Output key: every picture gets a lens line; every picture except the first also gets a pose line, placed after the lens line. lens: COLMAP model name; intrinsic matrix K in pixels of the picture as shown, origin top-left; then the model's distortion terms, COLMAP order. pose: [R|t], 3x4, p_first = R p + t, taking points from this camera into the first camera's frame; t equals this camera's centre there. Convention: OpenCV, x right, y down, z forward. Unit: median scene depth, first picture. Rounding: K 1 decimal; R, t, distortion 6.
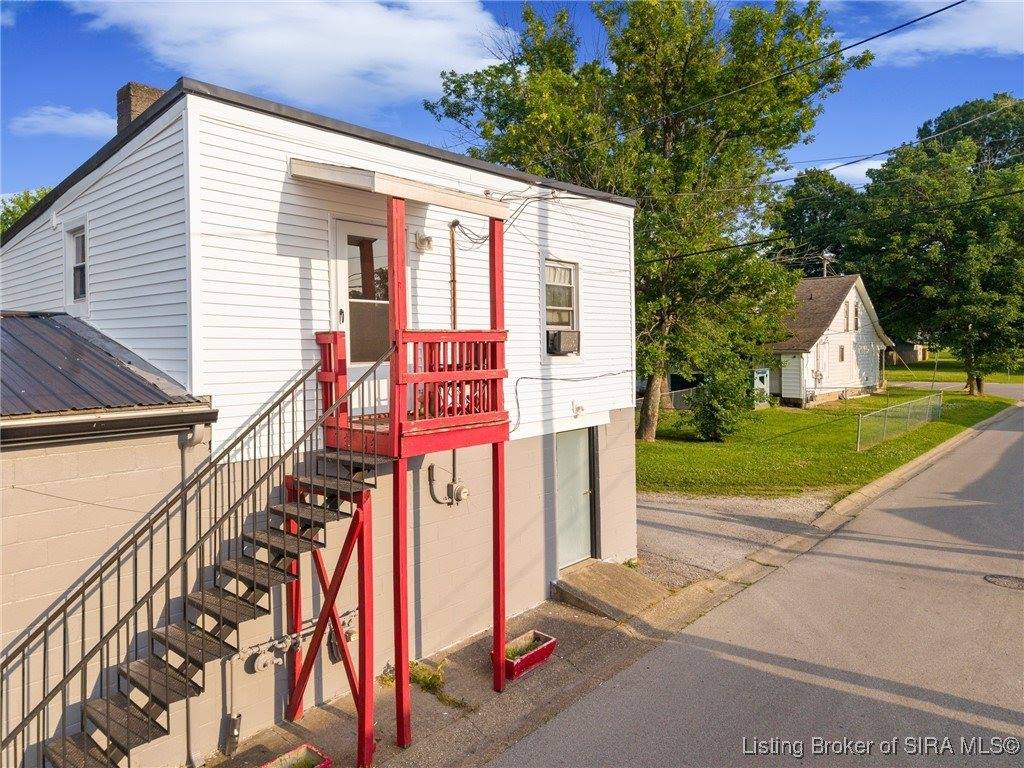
lens RADIAL K [[688.3, 0, 512.0], [0, 688.3, 384.0], [0, 0, 1]] dist [0.079196, -0.096080]
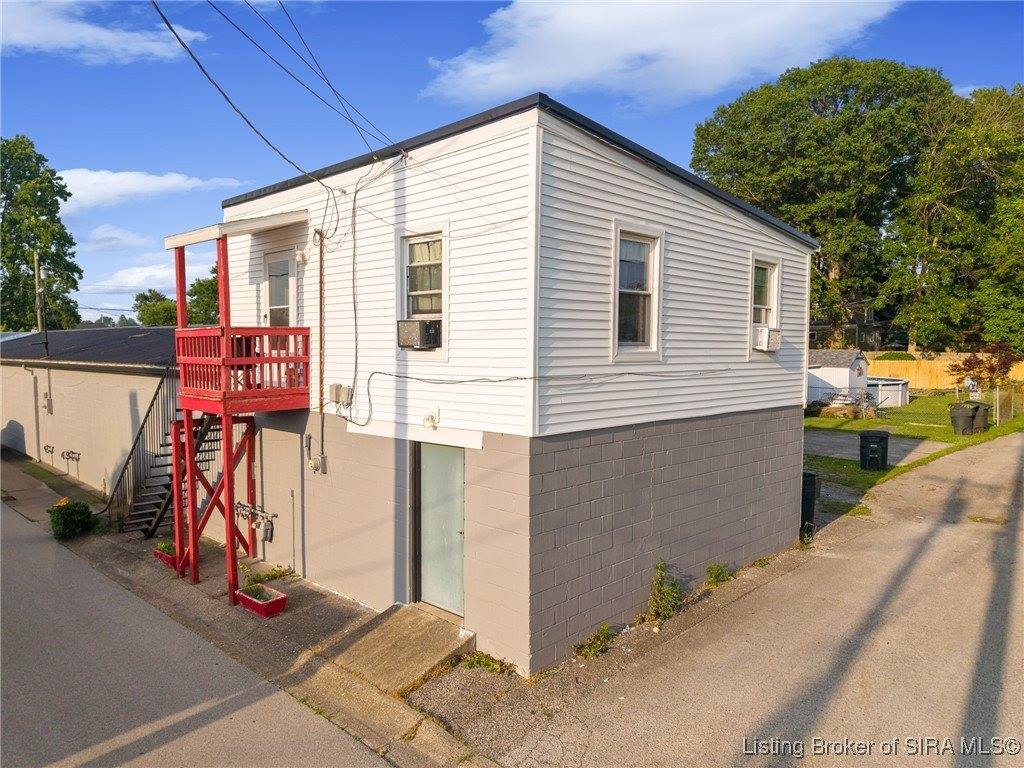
lens RADIAL K [[705.9, 0, 509.5], [0, 705.9, 415.4], [0, 0, 1]] dist [0.072949, -0.001869]
pose [[-0.058635, 0.108932, -0.992318, 0.949858], [-0.052335, 0.992326, 0.112025, -0.066881], [0.996907, 0.058501, -0.052484, 1.193747]]
